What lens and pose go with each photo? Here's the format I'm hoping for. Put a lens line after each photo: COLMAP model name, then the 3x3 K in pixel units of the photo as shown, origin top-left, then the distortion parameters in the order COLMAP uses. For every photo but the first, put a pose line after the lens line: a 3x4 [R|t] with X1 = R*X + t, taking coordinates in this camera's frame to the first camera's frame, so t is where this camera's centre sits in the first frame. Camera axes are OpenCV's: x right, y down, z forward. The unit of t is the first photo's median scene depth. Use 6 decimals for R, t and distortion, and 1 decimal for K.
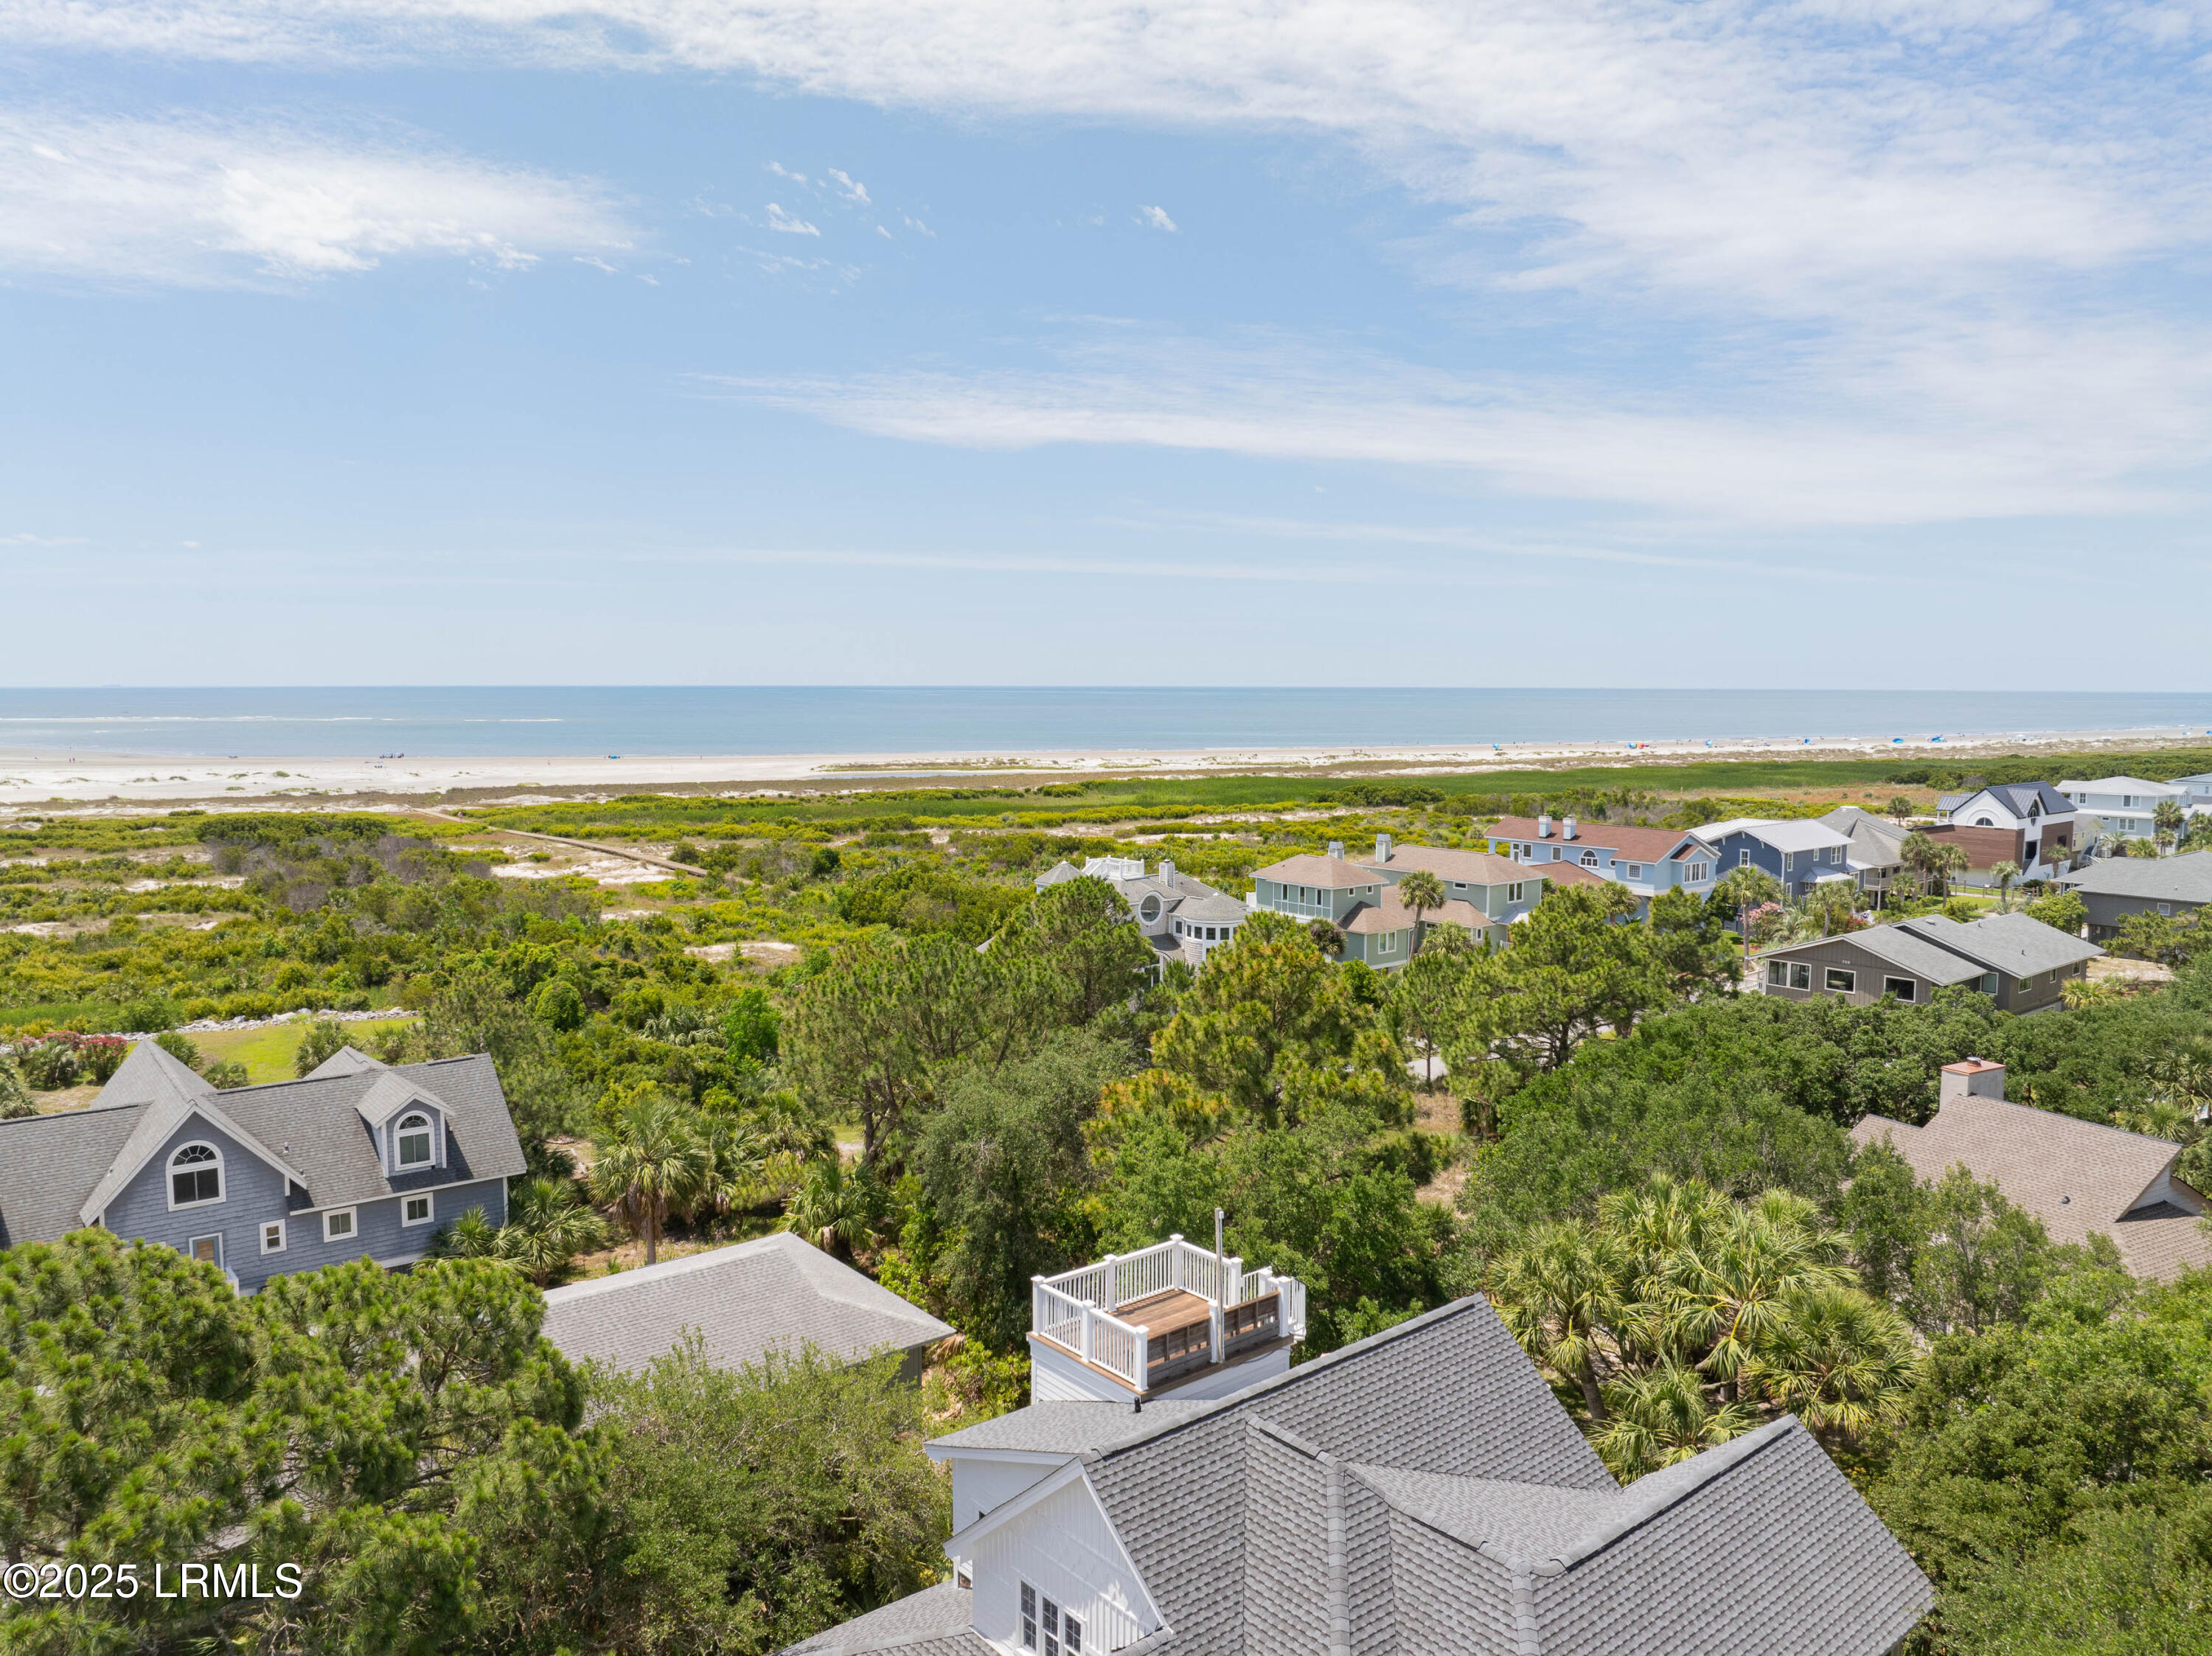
lens RADIAL K [[1546.4, 0, 1120.4], [0, 1546.4, 824.2], [0, 0, 1]] dist [-0.029067, -0.019089]
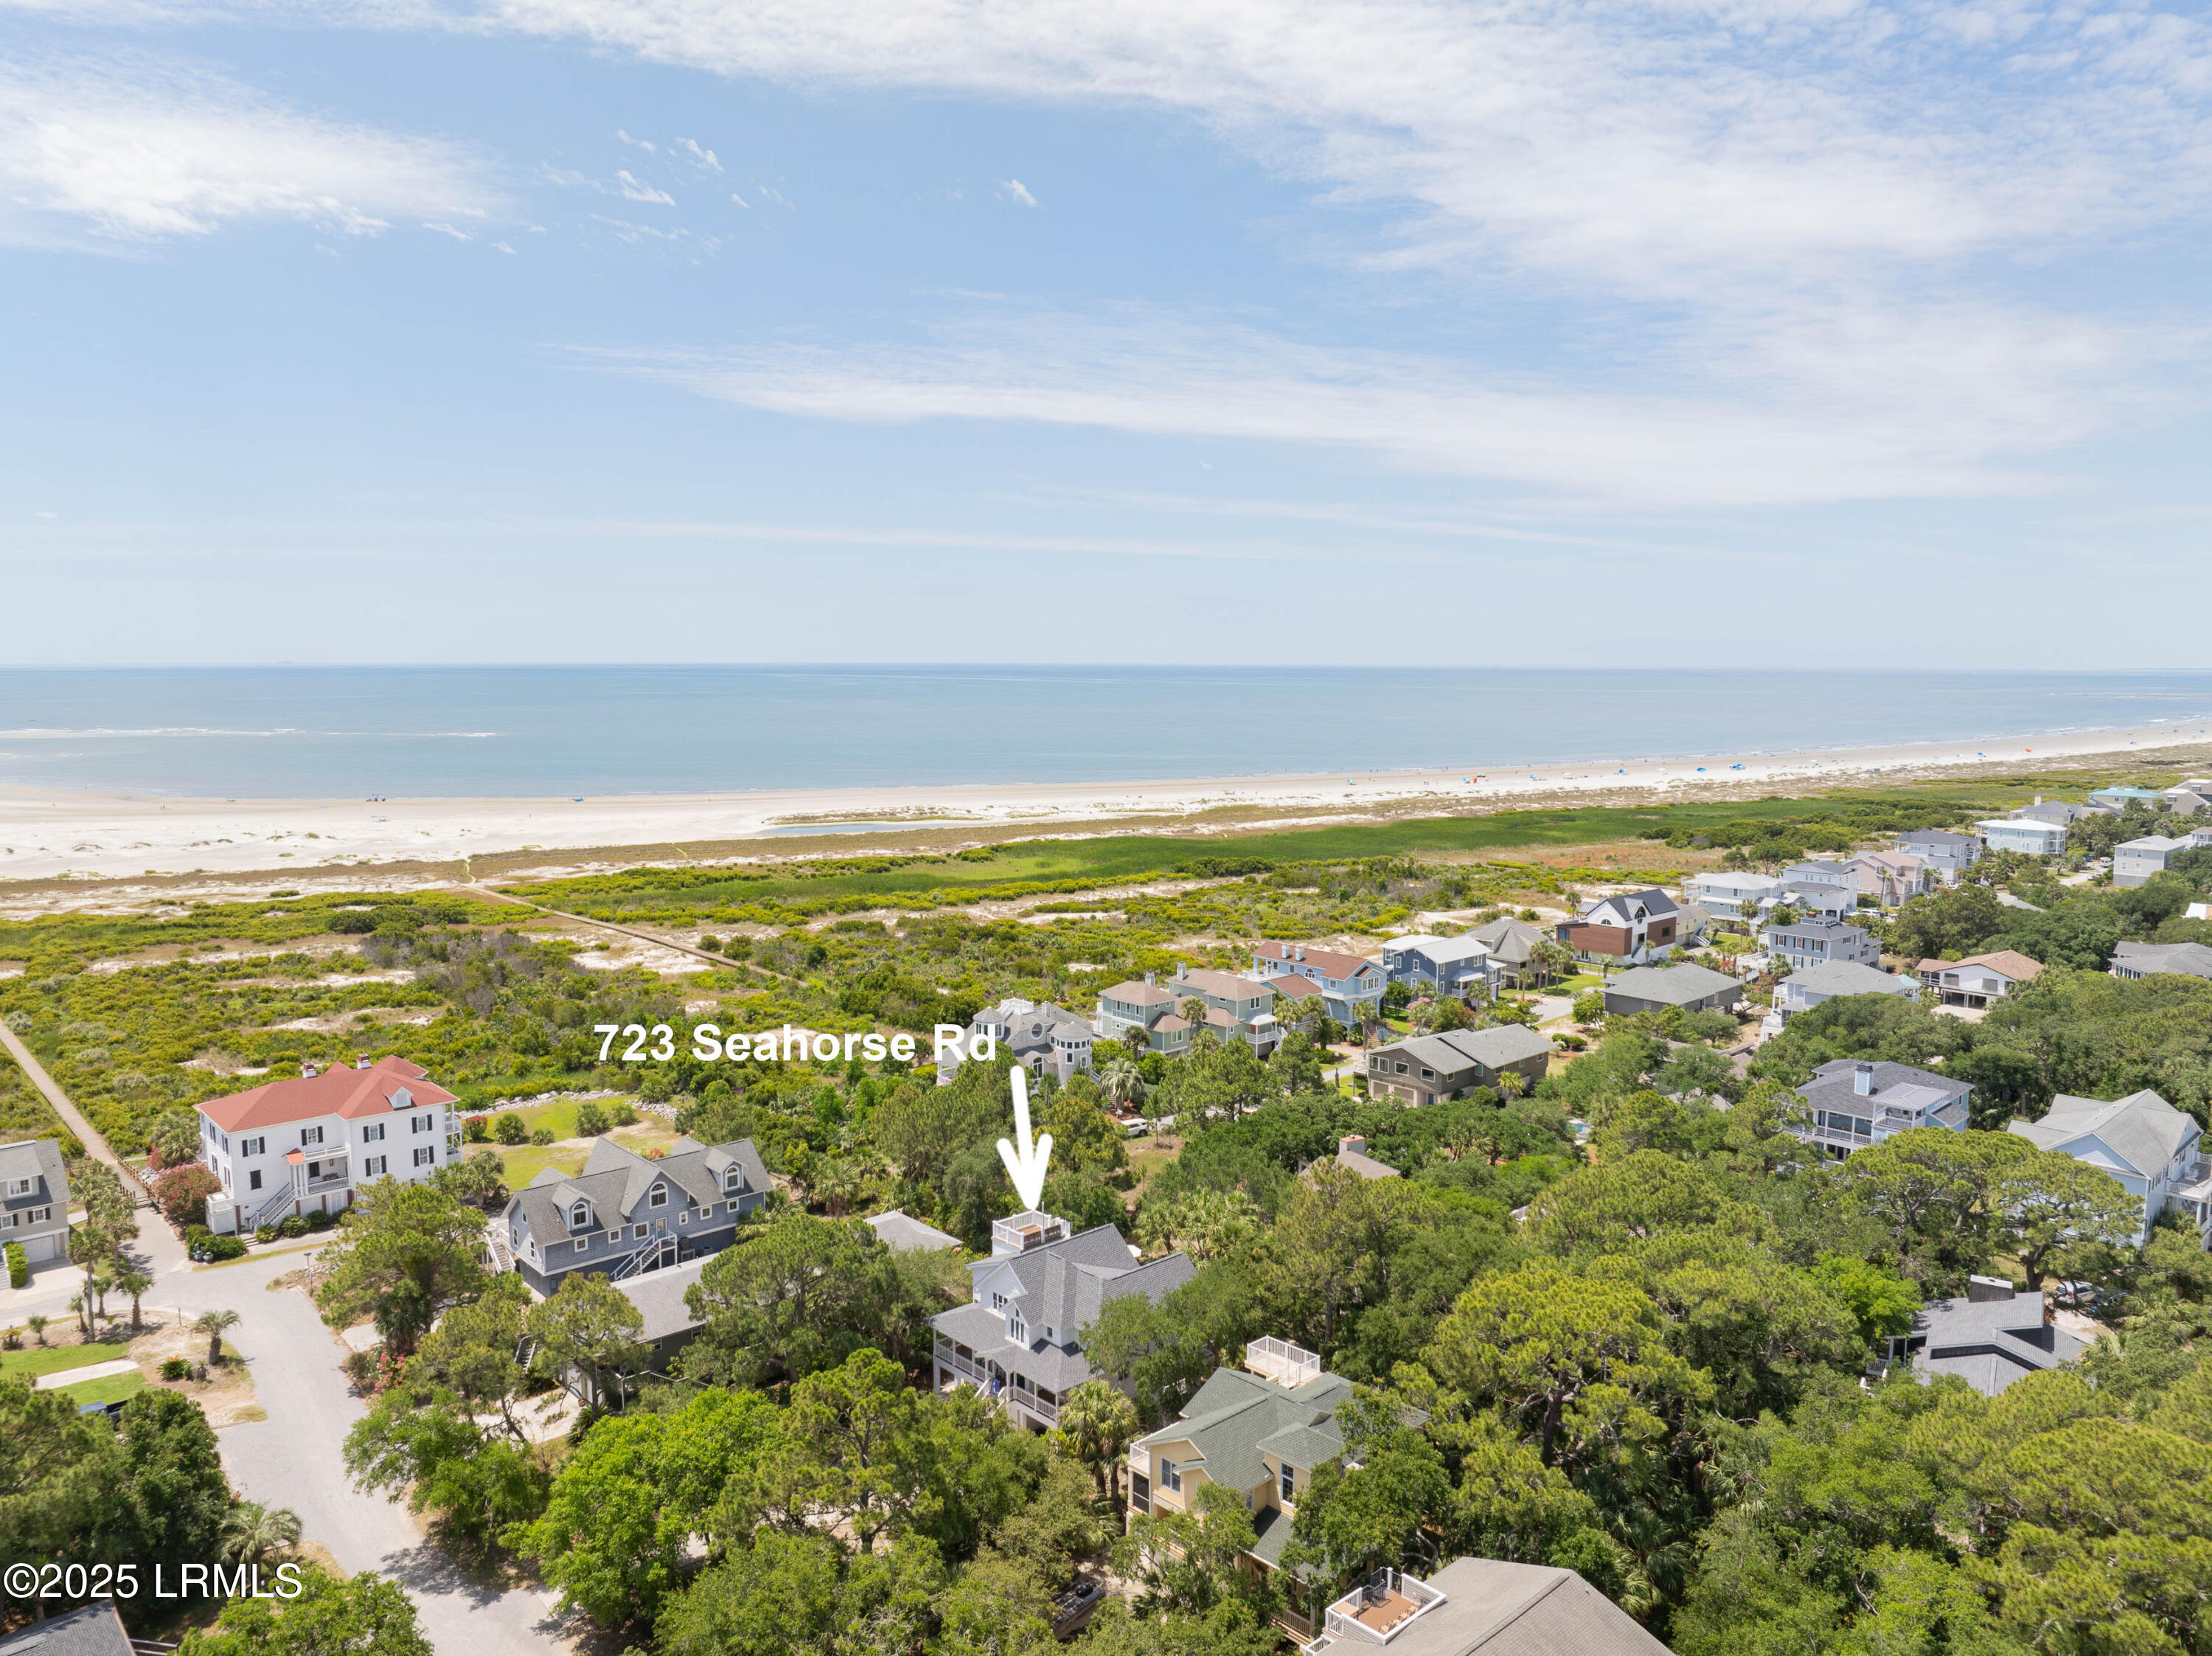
lens RADIAL K [[1546.4, 0, 1120.4], [0, 1546.4, 824.2], [0, 0, 1]] dist [-0.029067, -0.019089]
pose [[0.998145, -0.005923, 0.060586, 0.007200], [0.004949, 0.999856, 0.016222, -0.177554], [-0.060674, -0.015892, 0.998031, -0.667819]]
